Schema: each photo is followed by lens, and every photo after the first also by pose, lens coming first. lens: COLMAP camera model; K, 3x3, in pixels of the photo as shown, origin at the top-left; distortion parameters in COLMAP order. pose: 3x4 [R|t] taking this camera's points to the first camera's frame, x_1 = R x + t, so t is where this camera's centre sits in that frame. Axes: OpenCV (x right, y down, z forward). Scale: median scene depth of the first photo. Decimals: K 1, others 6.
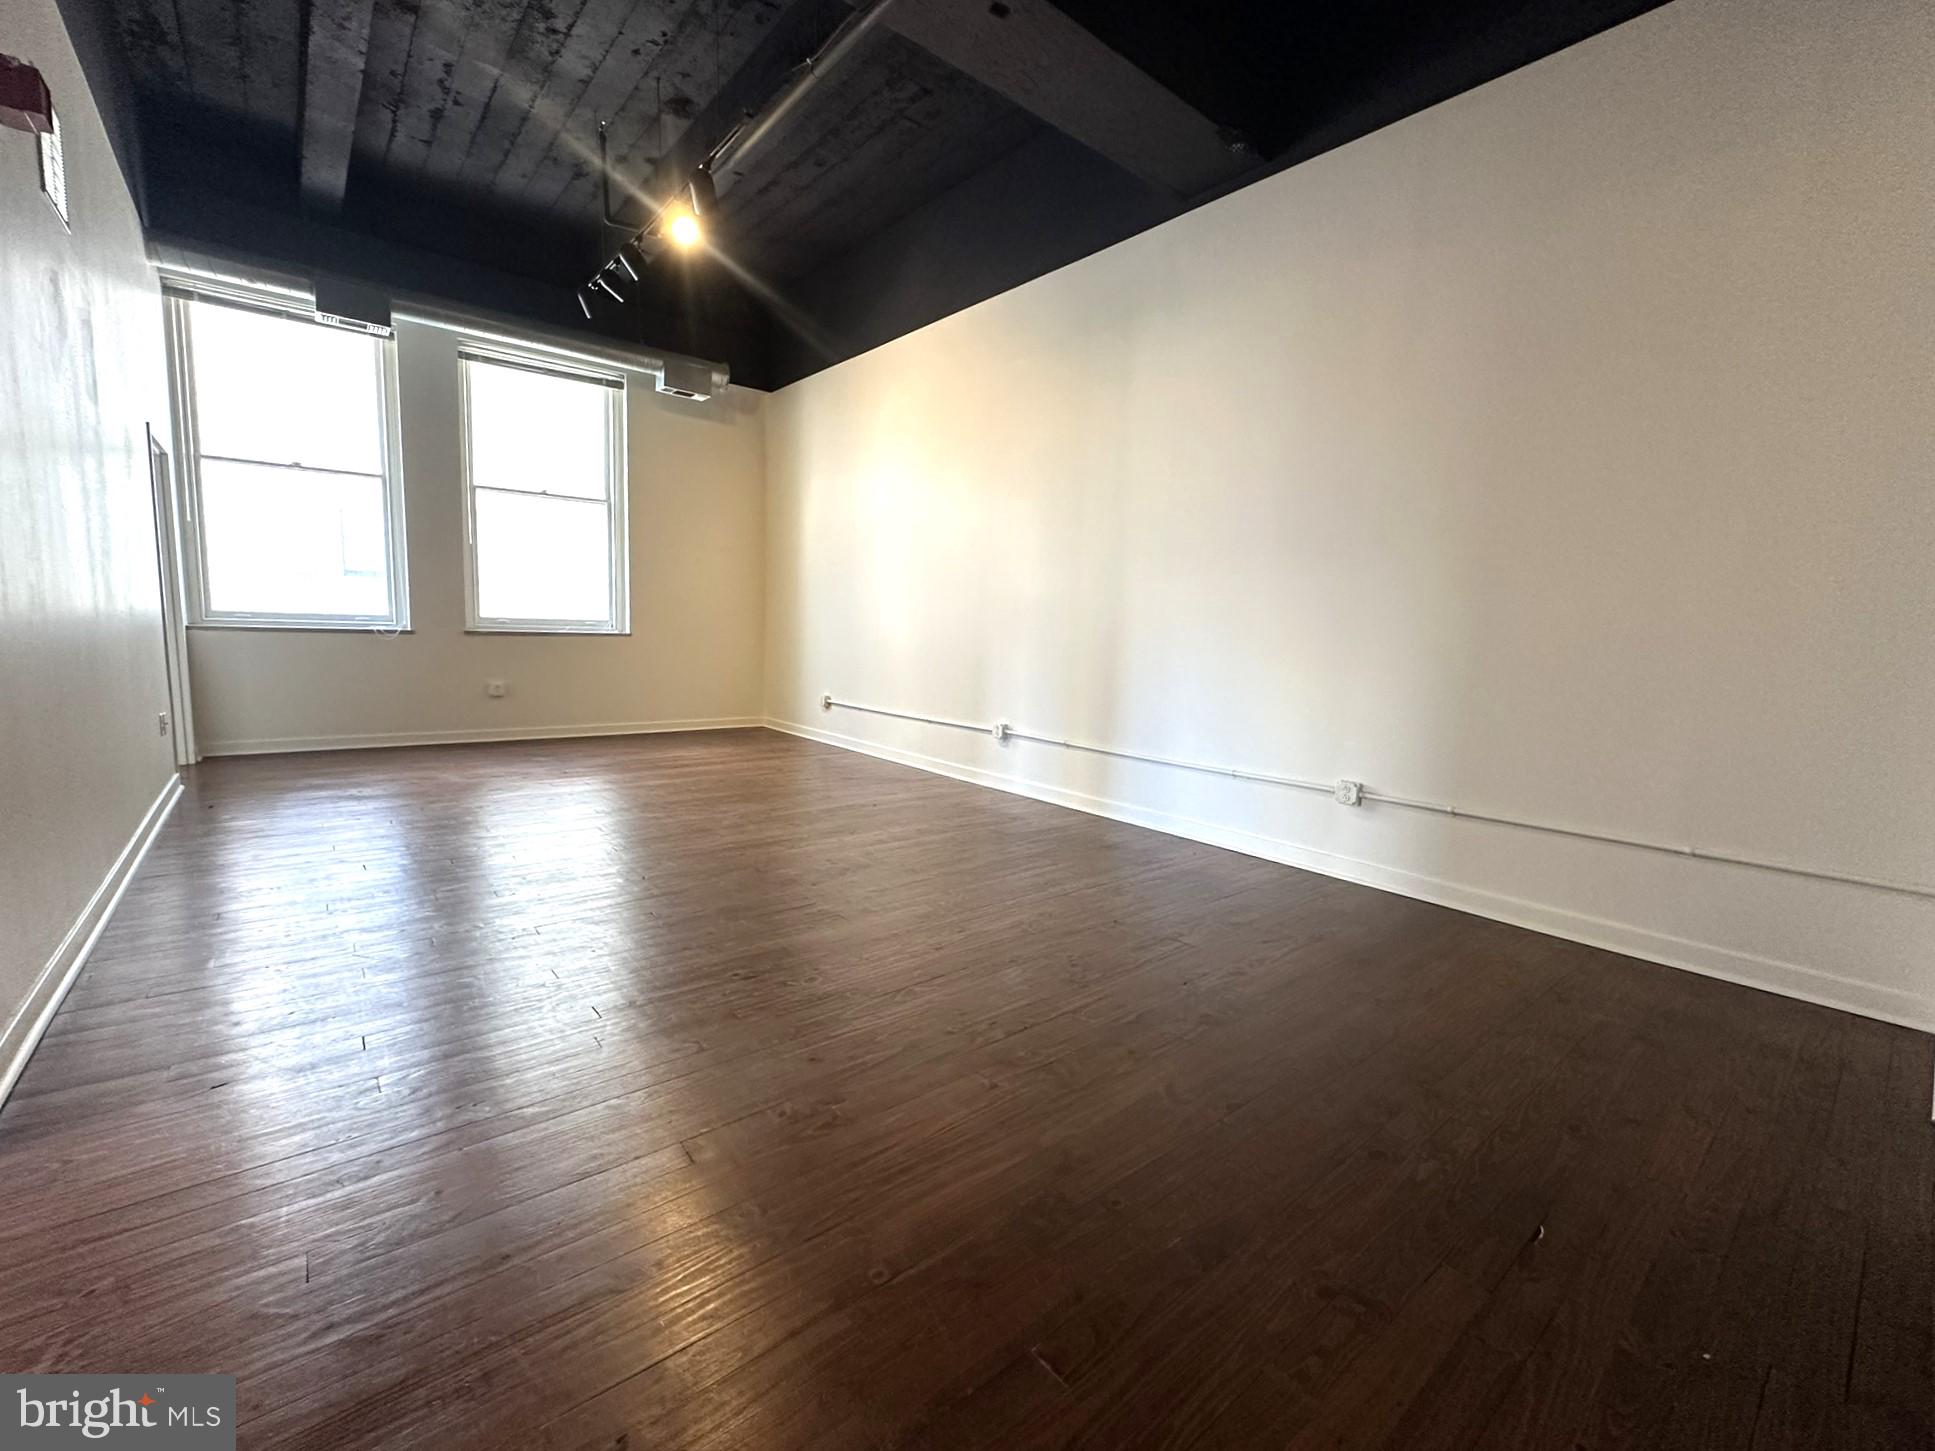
lens RADIAL K [[818.4, 0, 967.5], [0, 818.4, 725.5], [0, 0, 1]] dist [0.000578, 0.000388]
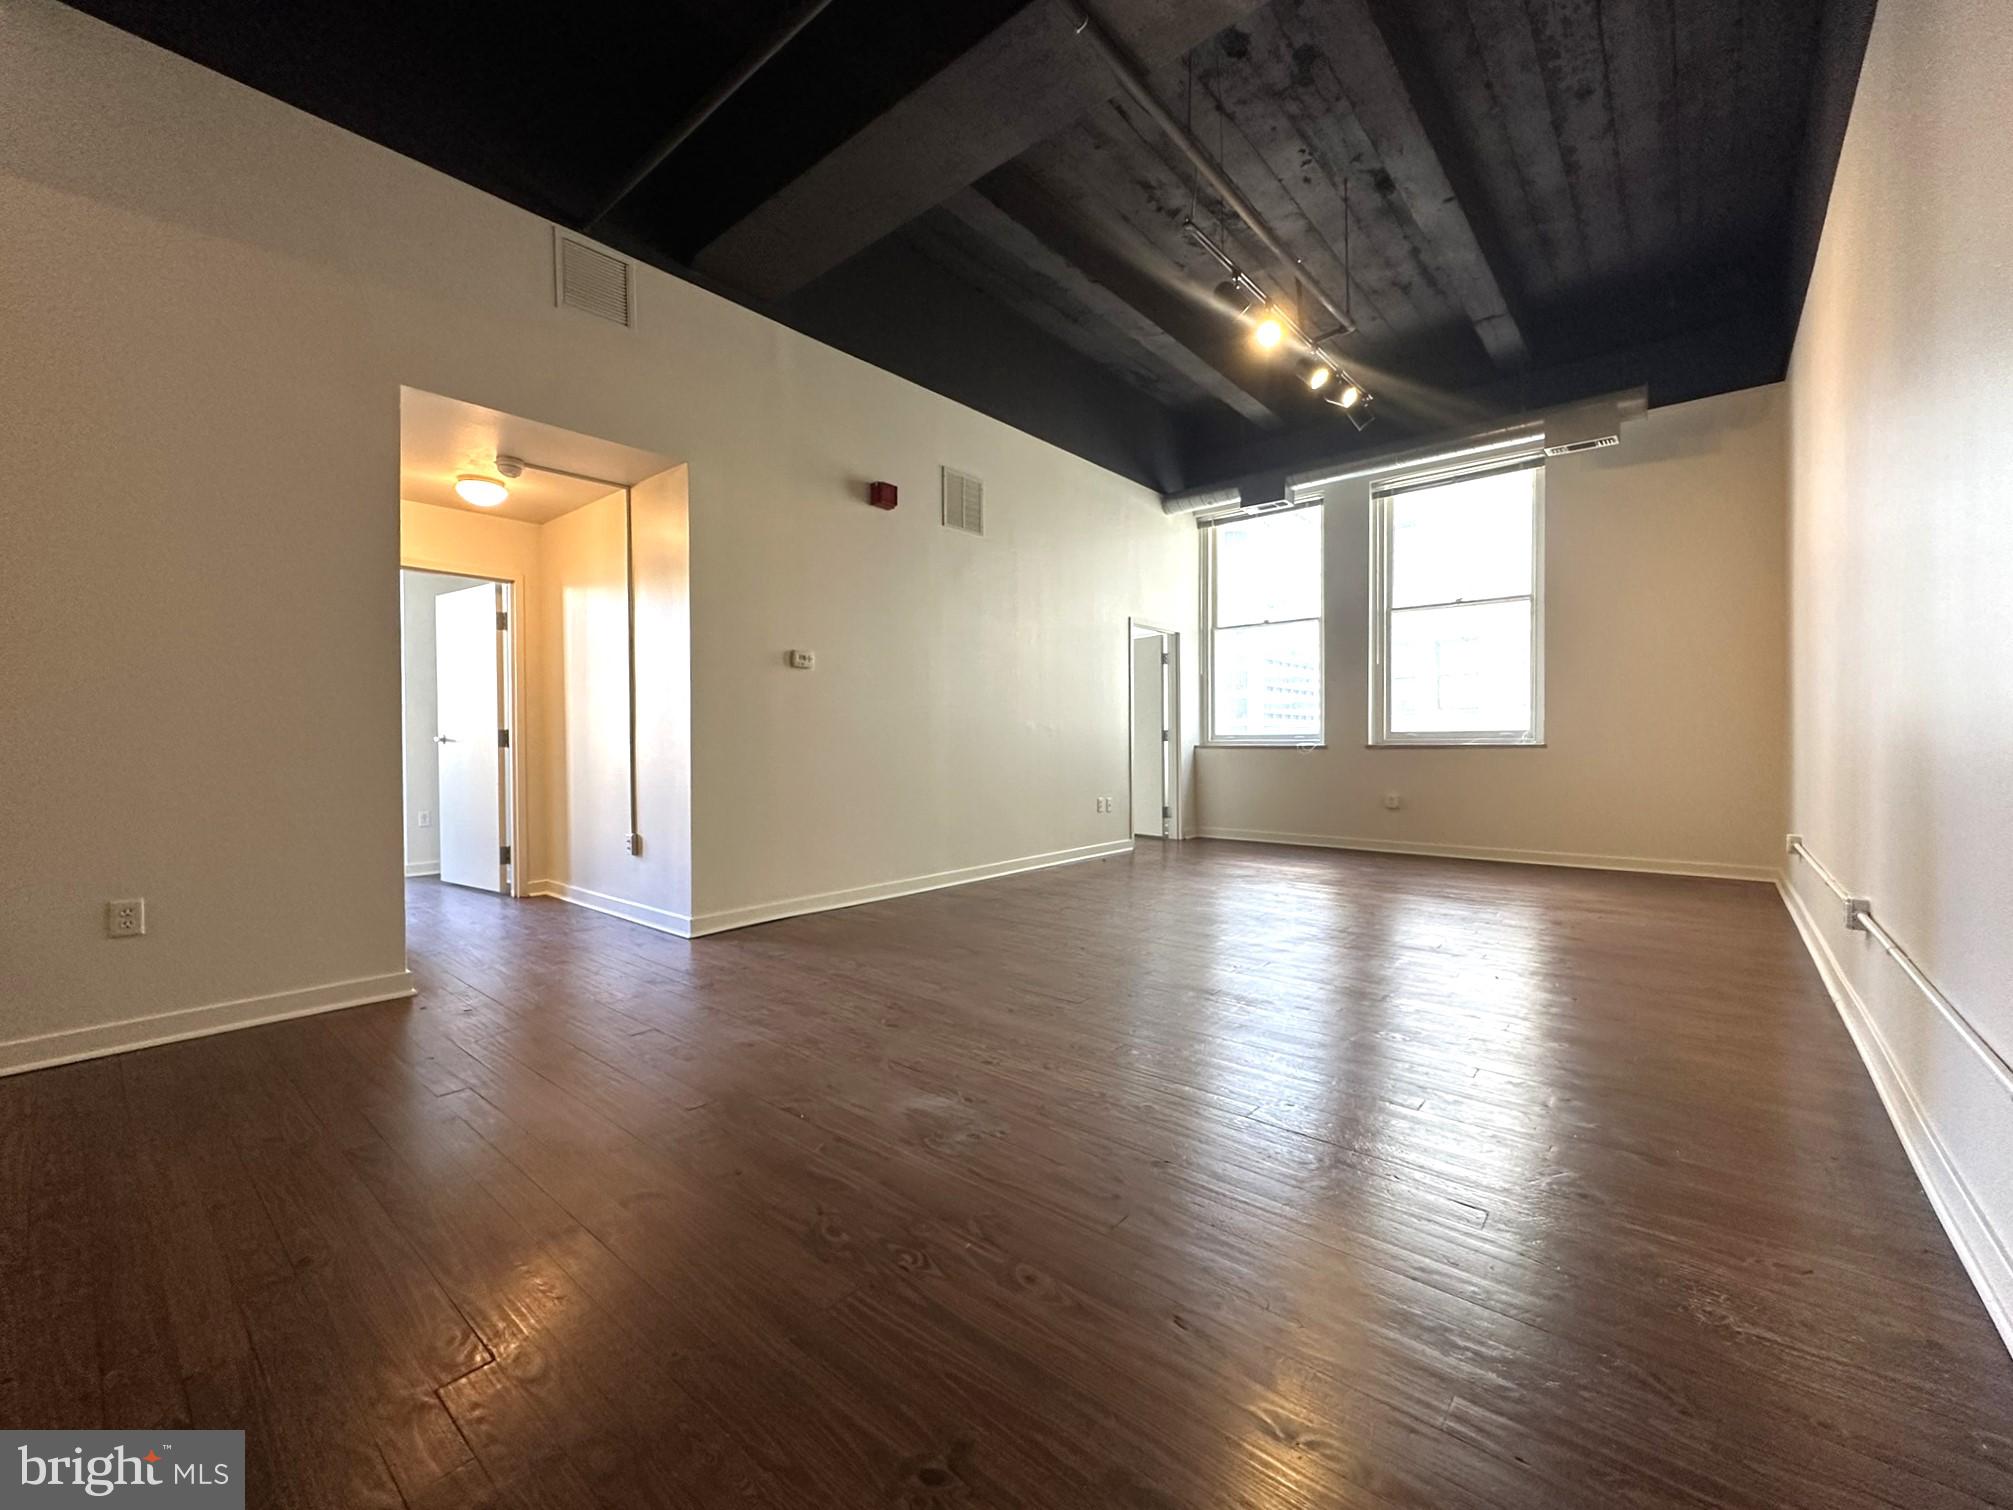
lens RADIAL K [[823.6, 0, 1005.2], [0, 823.6, 754.0], [0, 0, 1]] dist [0.001116, 0.000193]
pose [[0.171720, -0.018758, -0.984967, 0.419484], [-0.107580, 0.993482, -0.037675, -0.014197], [0.979254, 0.112432, 0.168583, 0.407841]]
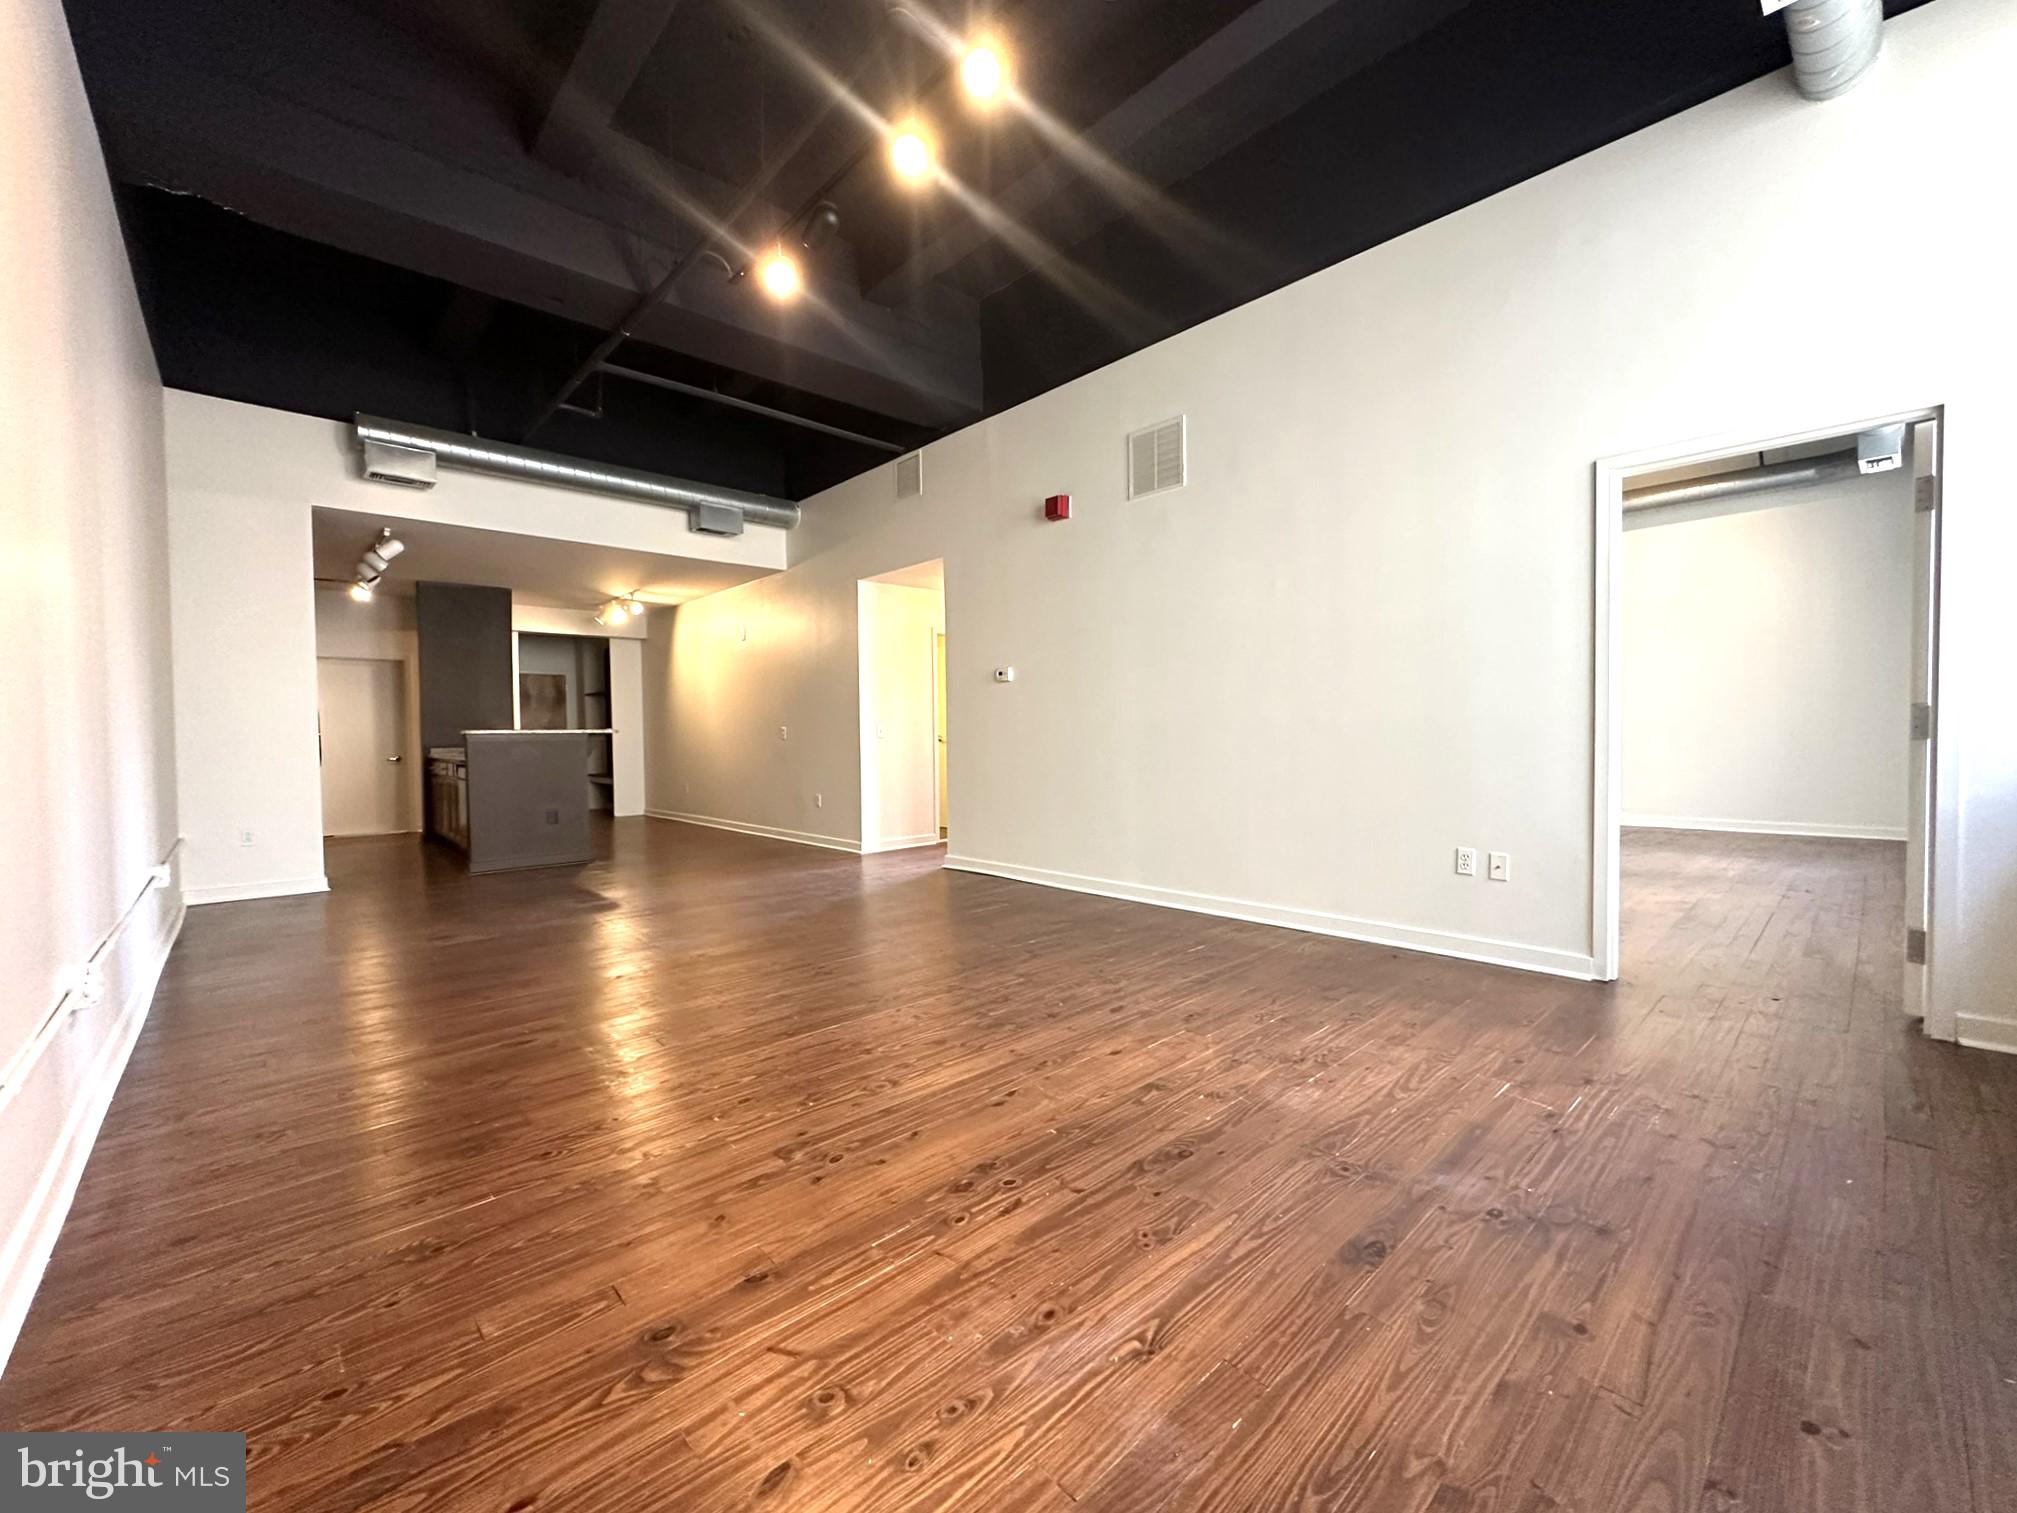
lens RADIAL K [[814.8, 0, 1005.8], [0, 814.8, 756.9], [0, 0, 1]] dist [0.000871, 0.000335]
pose [[-0.998296, -0.018274, -0.055413, -0.371738], [-0.026273, 0.988750, 0.147251, -0.165628], [0.052098, 0.148456, -0.987546, 1.360120]]
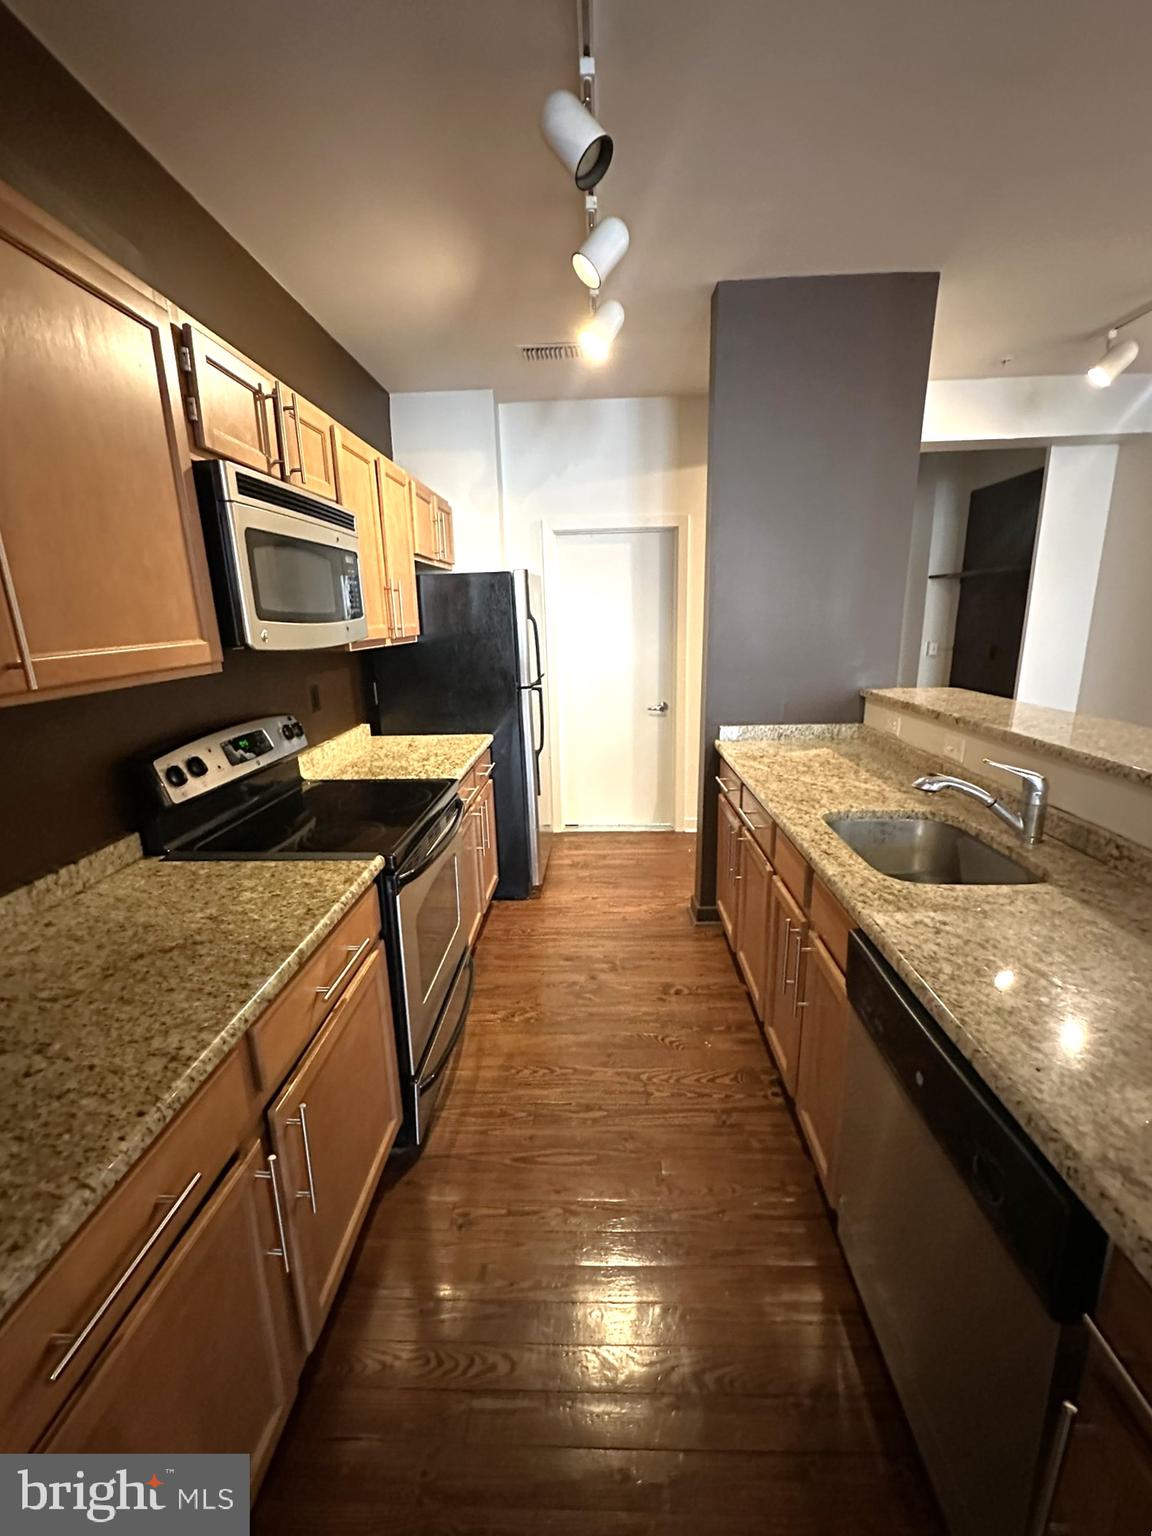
lens RADIAL K [[625.9, 0, 576.0], [0, 625.9, 768.0], [0, 0, 1]] dist [-0.000566, -0.000166]
pose [[-0.744077, -0.174634, 0.644866, 0.339394], [0.079041, 0.935443, 0.344526, -0.085401], [-0.663402, 0.307325, -0.682239, 0.279080]]
